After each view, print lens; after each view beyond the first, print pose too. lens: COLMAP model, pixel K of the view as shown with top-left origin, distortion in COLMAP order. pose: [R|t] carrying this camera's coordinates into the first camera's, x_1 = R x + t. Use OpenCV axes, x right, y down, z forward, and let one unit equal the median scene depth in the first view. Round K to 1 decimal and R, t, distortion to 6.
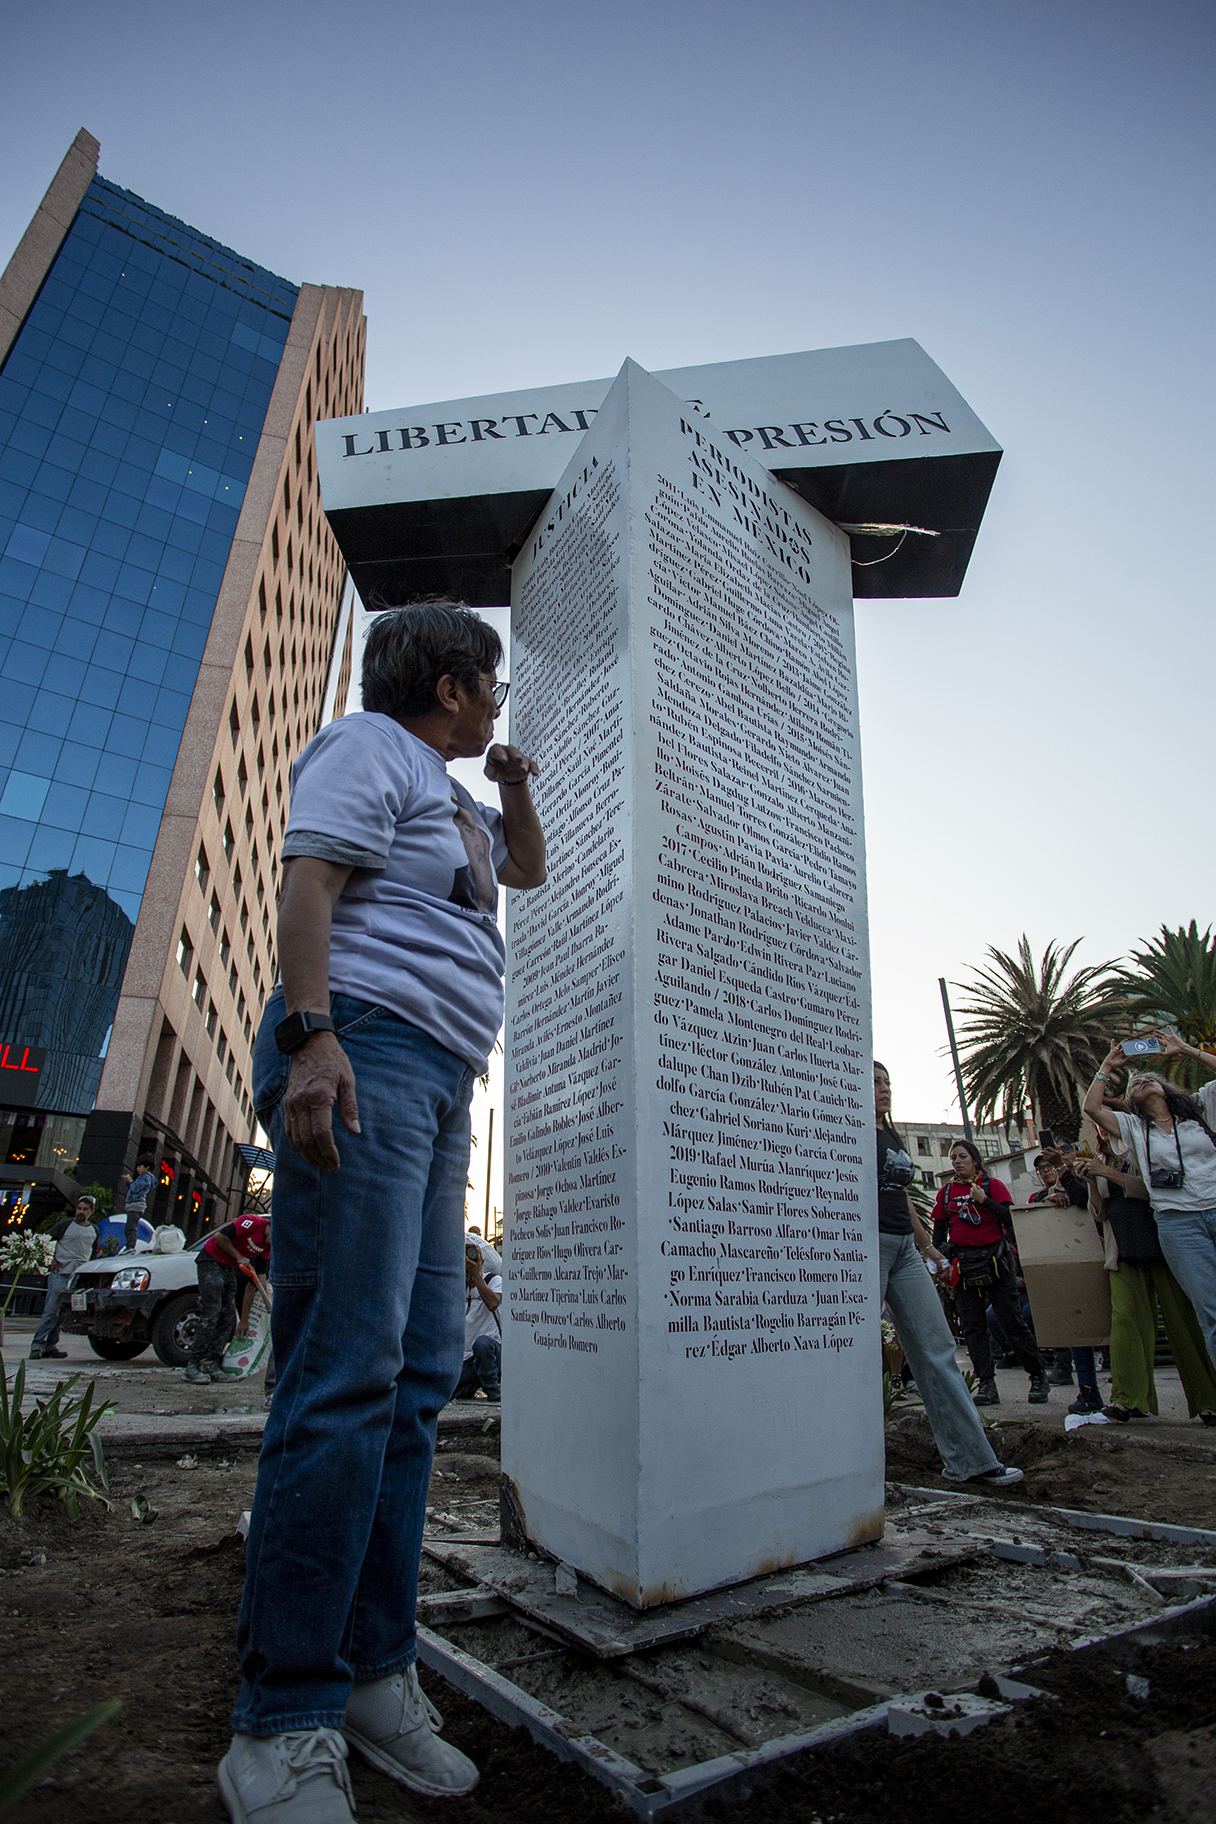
lens RADIAL K [[890.1, 0, 603.8], [0, 890.1, 926.8], [0, 0, 1]] dist [-0.071949, 0.031164]
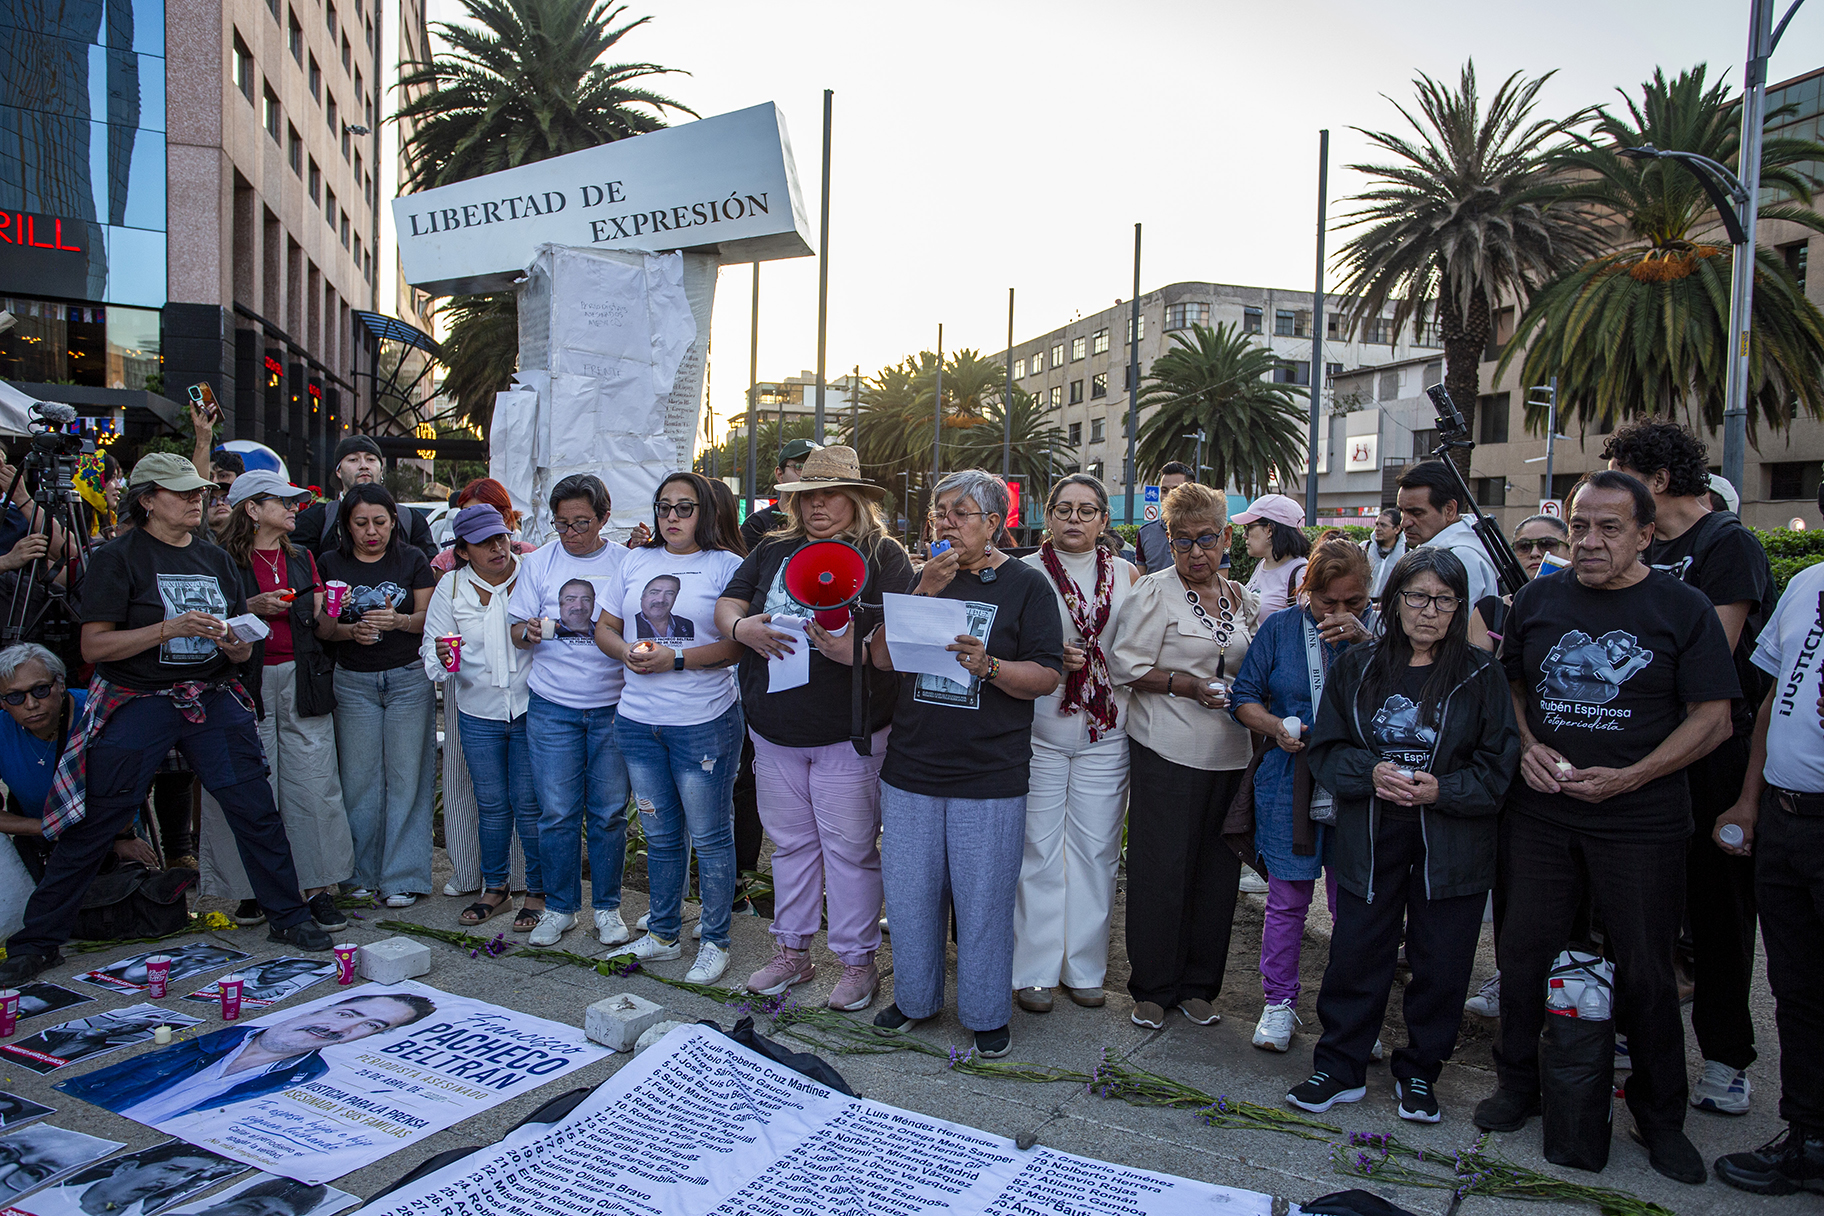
lens RADIAL K [[1371.1, 0, 954.6], [0, 1371.1, 607.9], [0, 0, 1]] dist [-0.050312, 0.068936]
pose [[0.998923, 0.032462, 0.033161, 0.082095], [-0.044164, 0.884425, 0.464588, -0.134054], [-0.014247, -0.465552, 0.884906, -0.202611]]
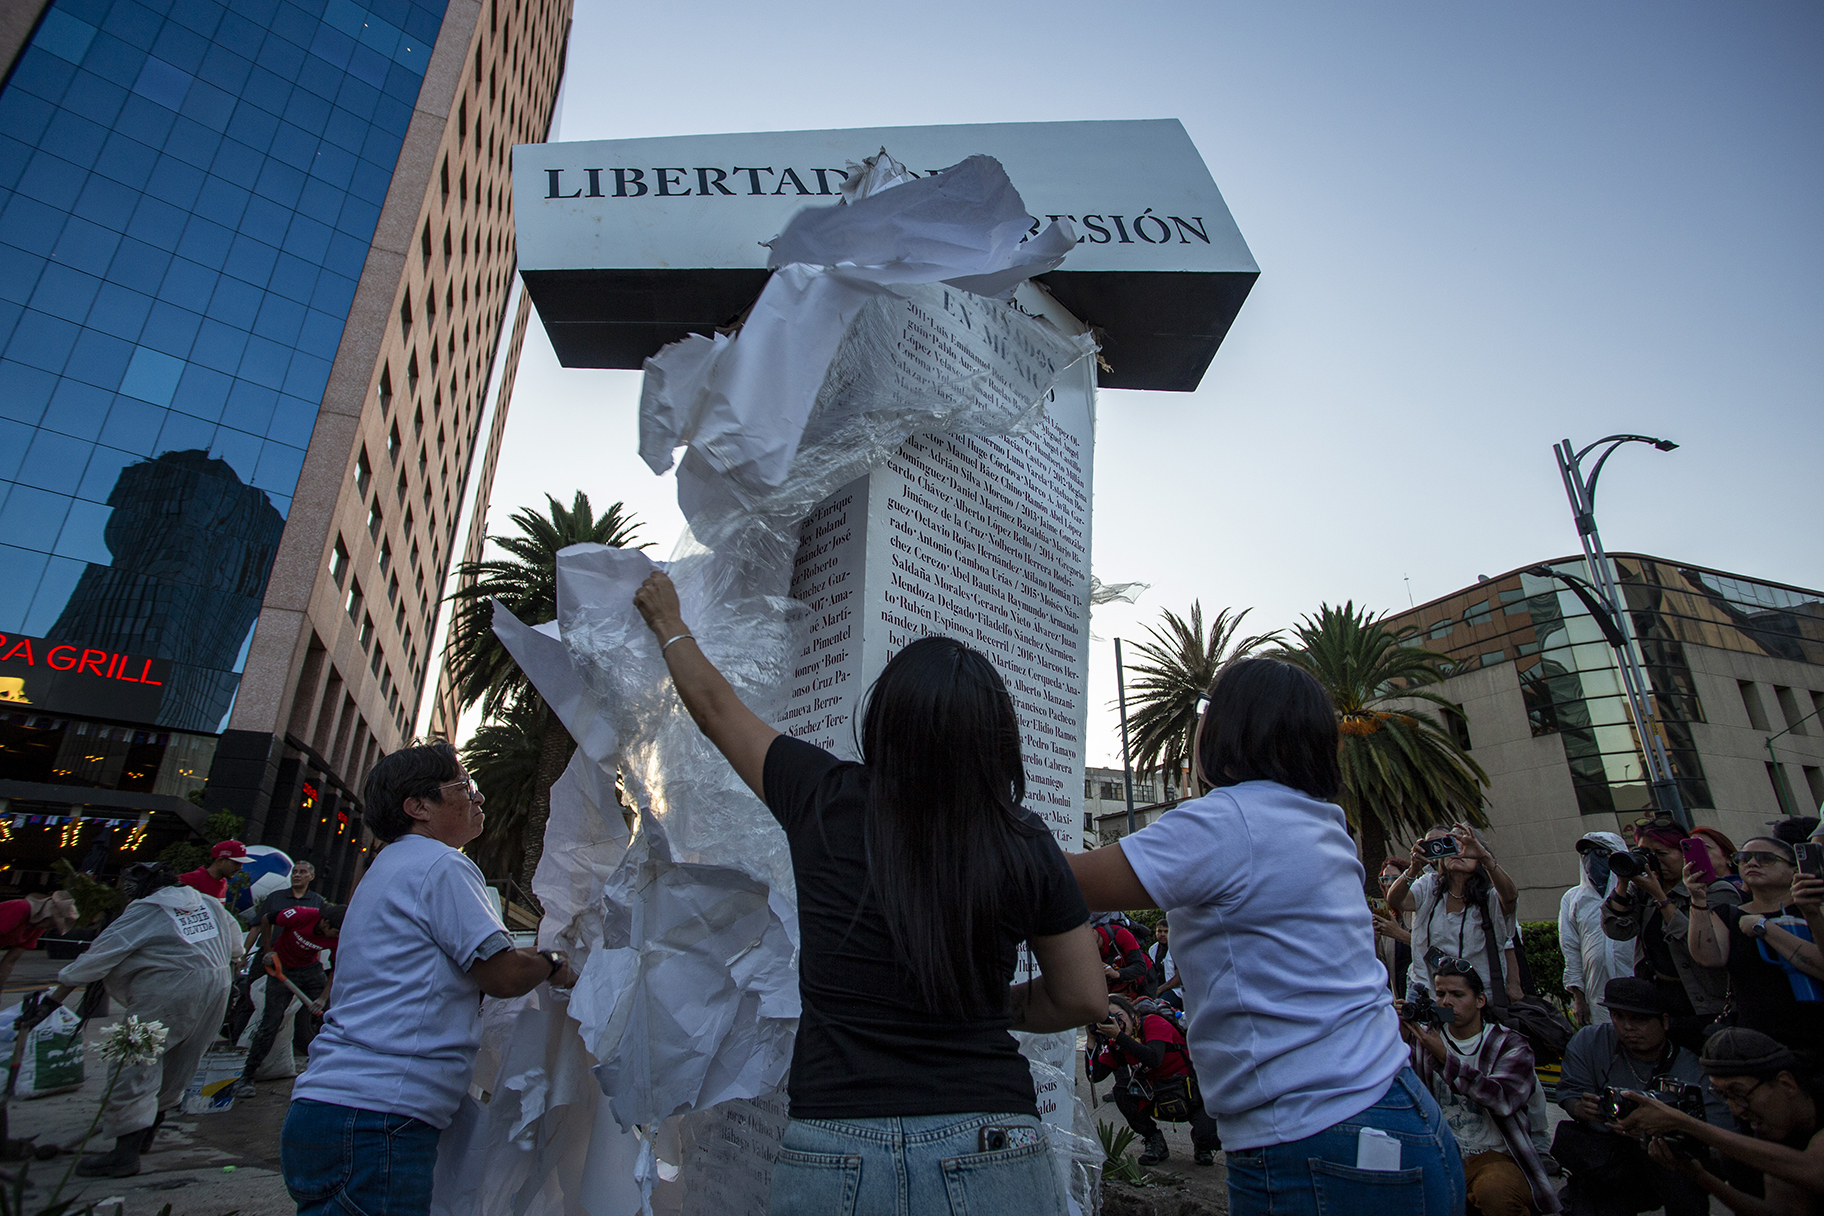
lens RADIAL K [[890.1, 0, 910.4], [0, 890.1, 612.9], [0, 0, 1]] dist [-0.071949, 0.031164]
pose [[0.988067, 0.067589, 0.138406, -0.003591], [-0.076840, 0.995075, 0.062620, -0.023578], [-0.133492, -0.072508, 0.988394, 0.007568]]
